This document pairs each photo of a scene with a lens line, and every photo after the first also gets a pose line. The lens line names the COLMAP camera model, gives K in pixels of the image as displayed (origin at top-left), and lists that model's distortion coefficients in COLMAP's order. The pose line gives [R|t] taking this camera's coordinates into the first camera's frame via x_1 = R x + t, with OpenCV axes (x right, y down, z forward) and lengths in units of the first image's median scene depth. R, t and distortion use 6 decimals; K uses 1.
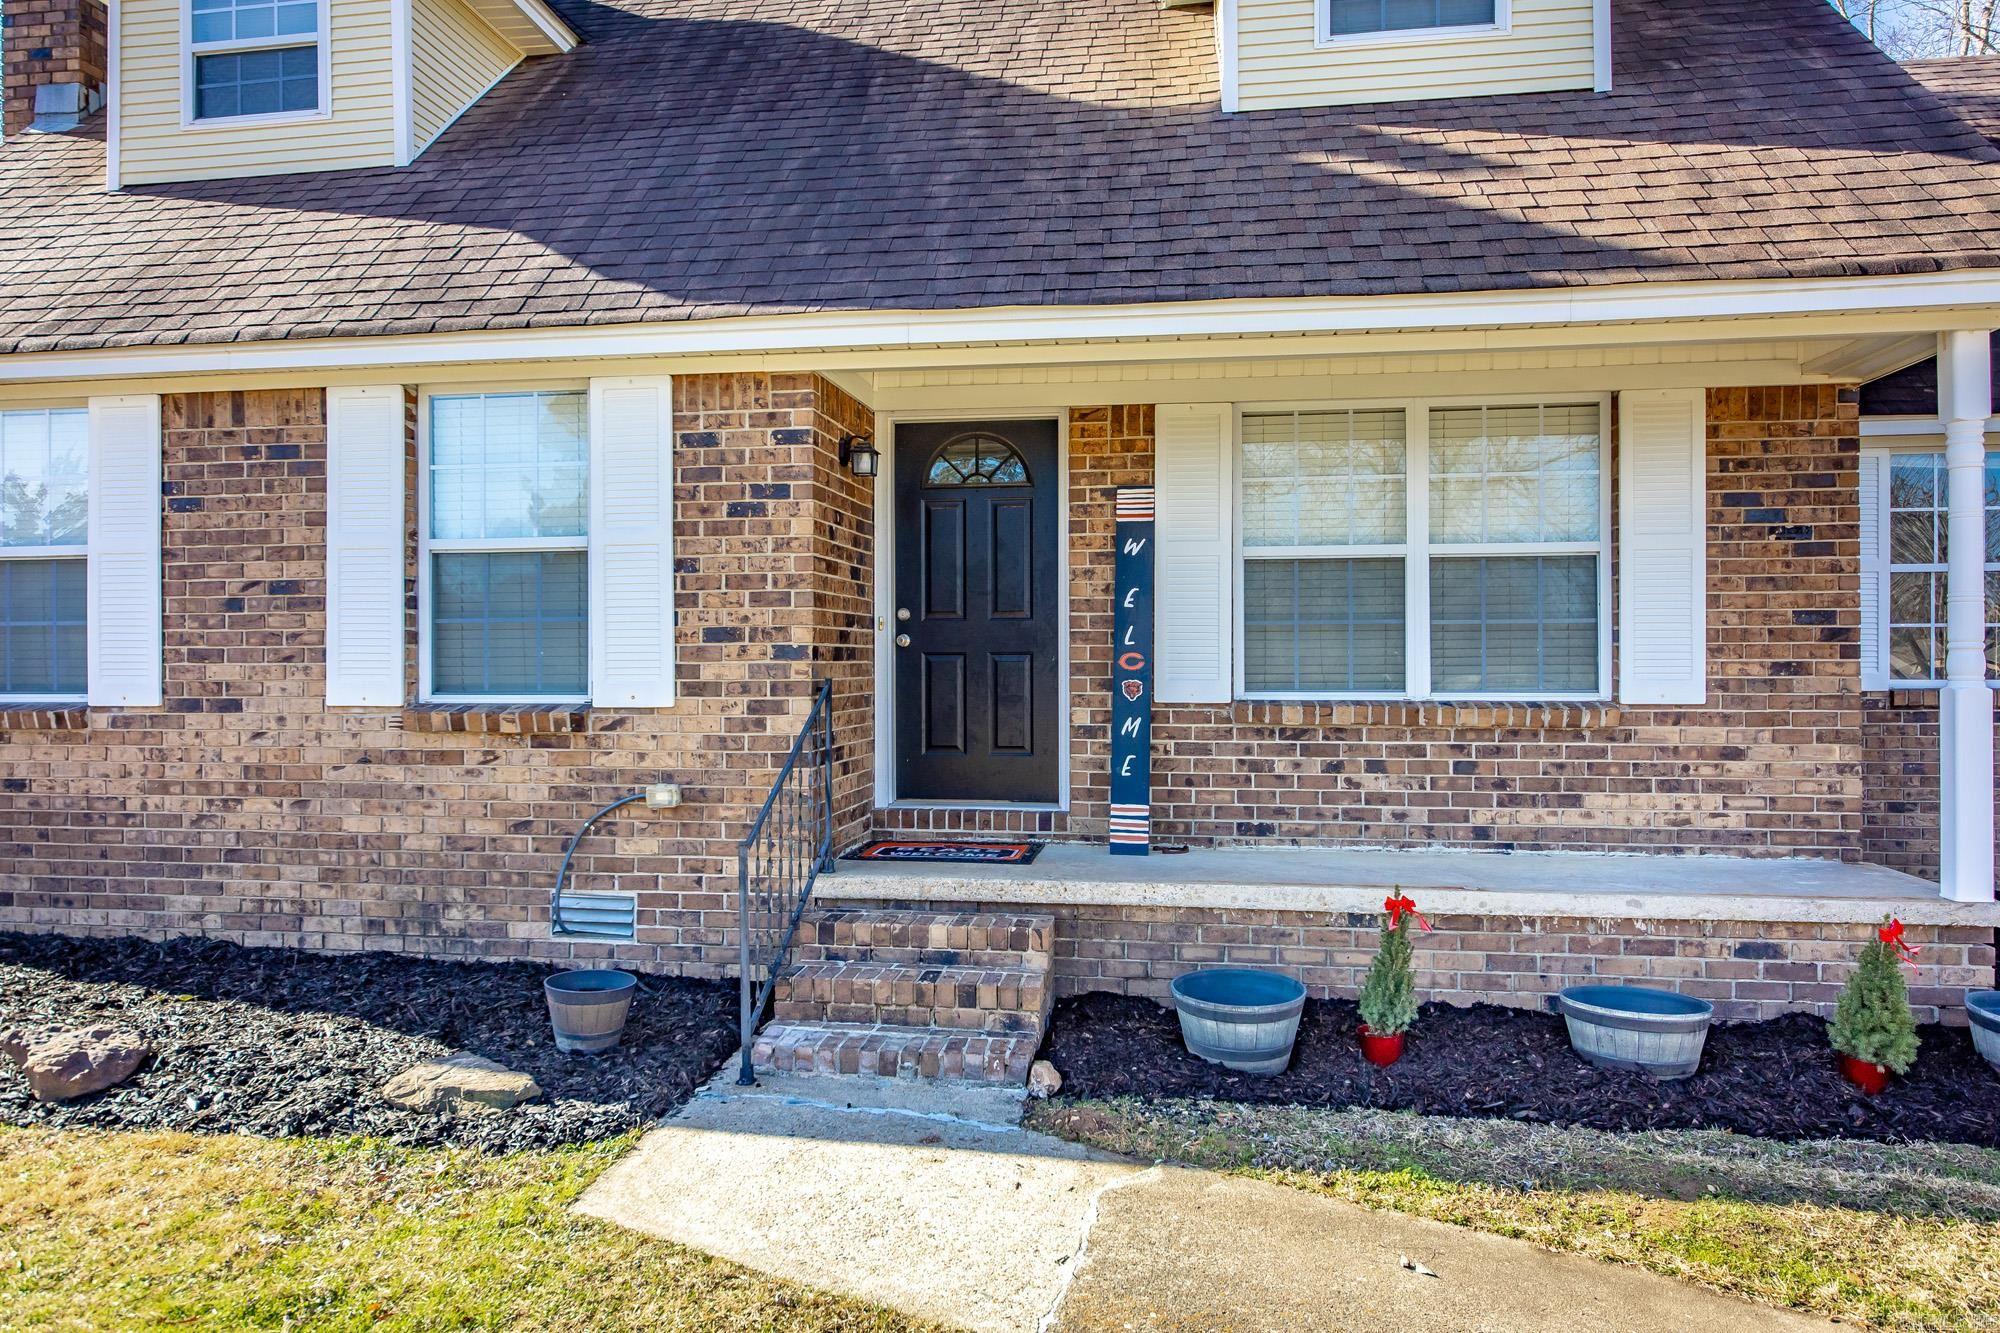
lens RADIAL K [[1290.5, 0, 994.0], [0, 1290.5, 659.8], [0, 0, 1]] dist [-0.000627, -0.000704]
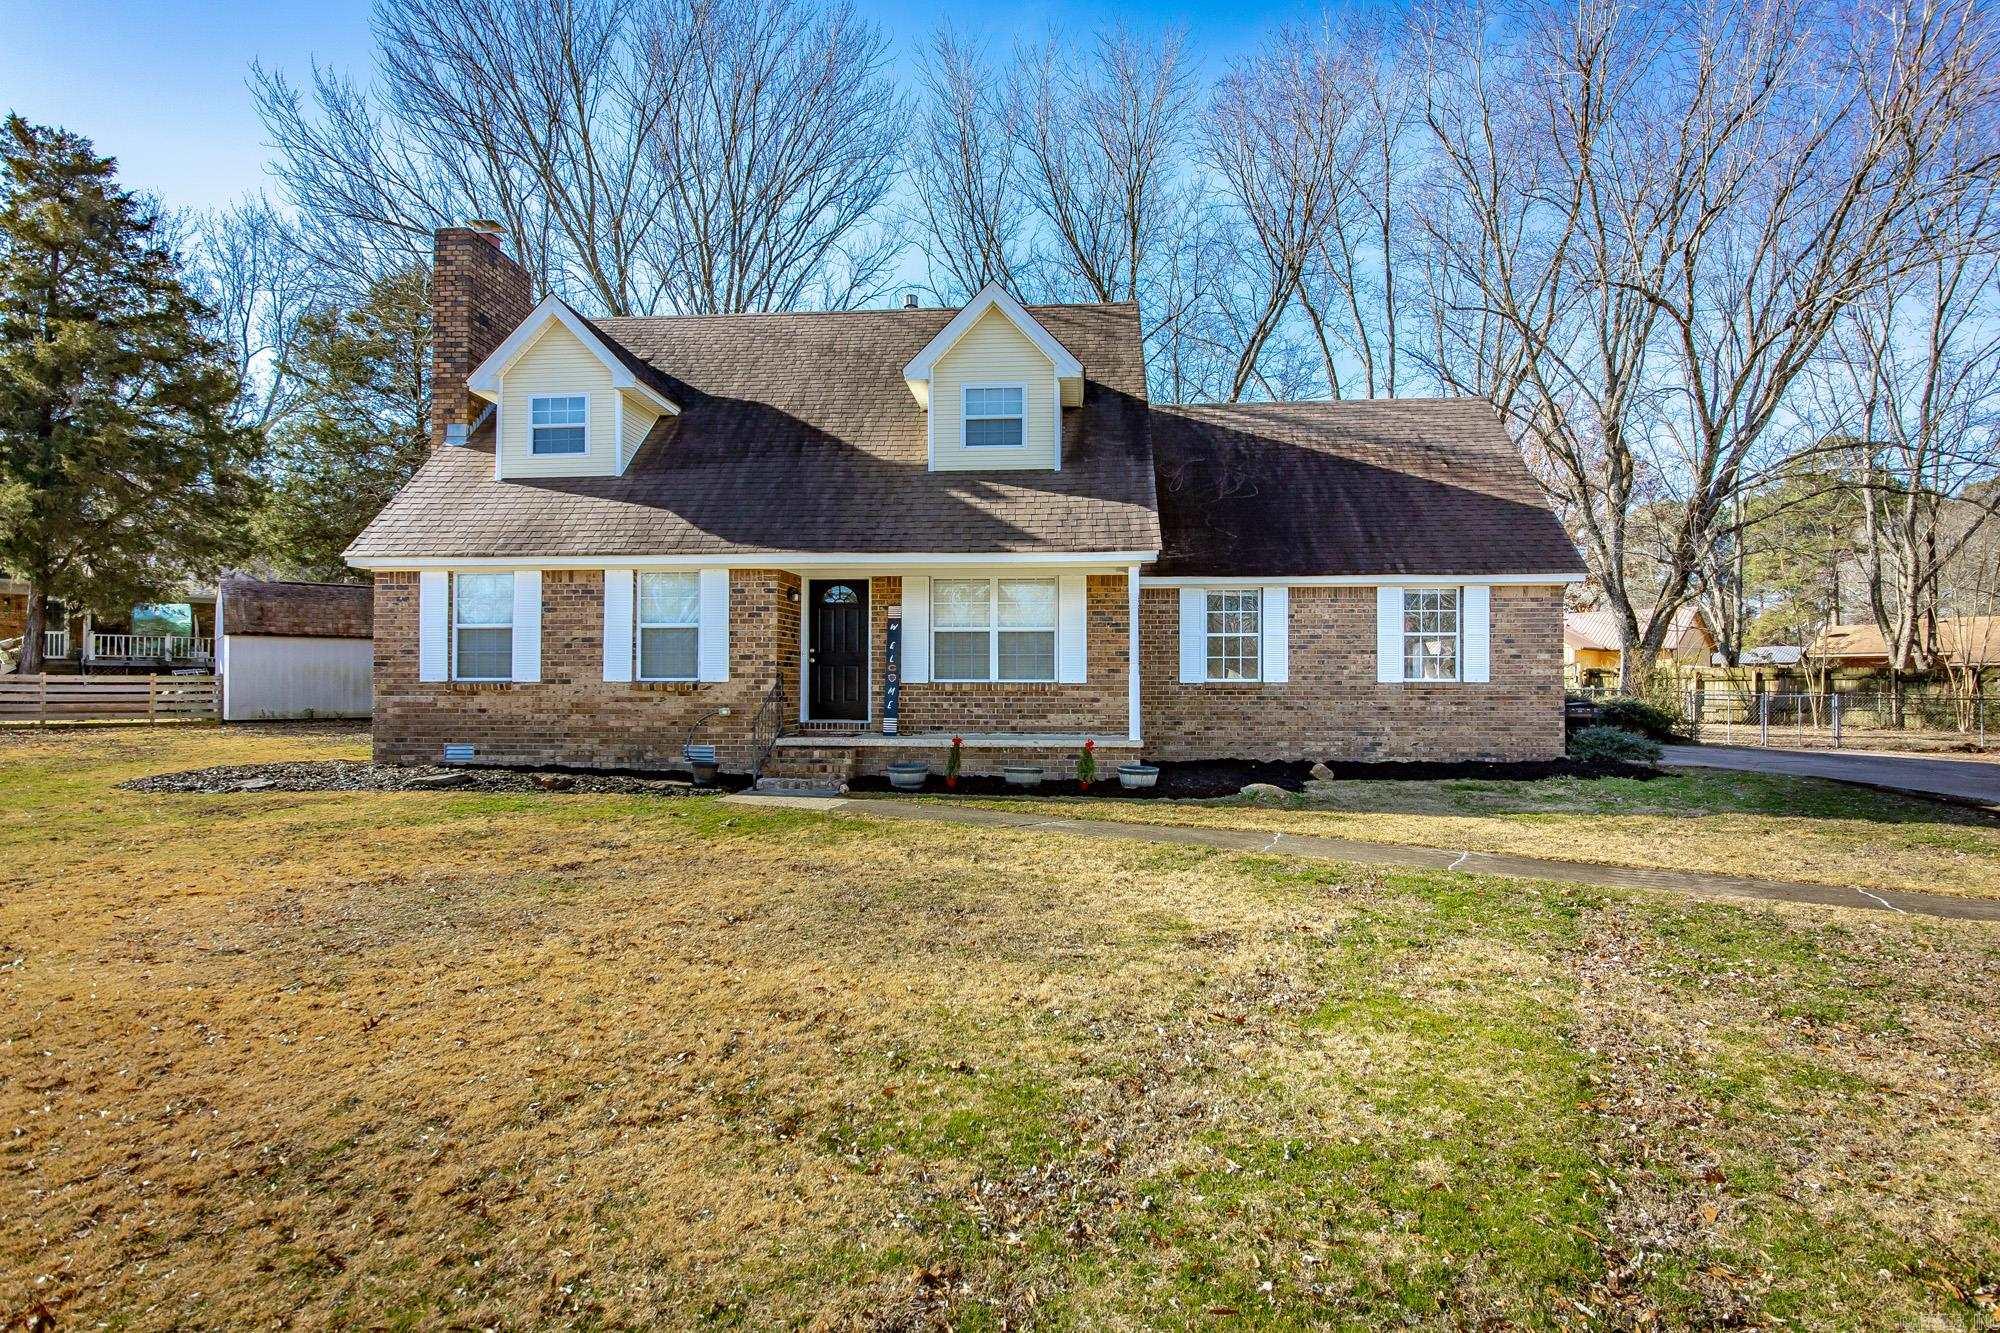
lens RADIAL K [[1029.4, 0, 1010.3], [0, 1029.4, 662.2], [0, 0, 1]] dist [-0.000082, -0.000099]
pose [[0.997520, 0.005723, 0.070152, 0.213472], [-0.004053, 0.999706, -0.023924, 0.042924], [-0.070268, 0.023580, 0.997249, -1.301456]]
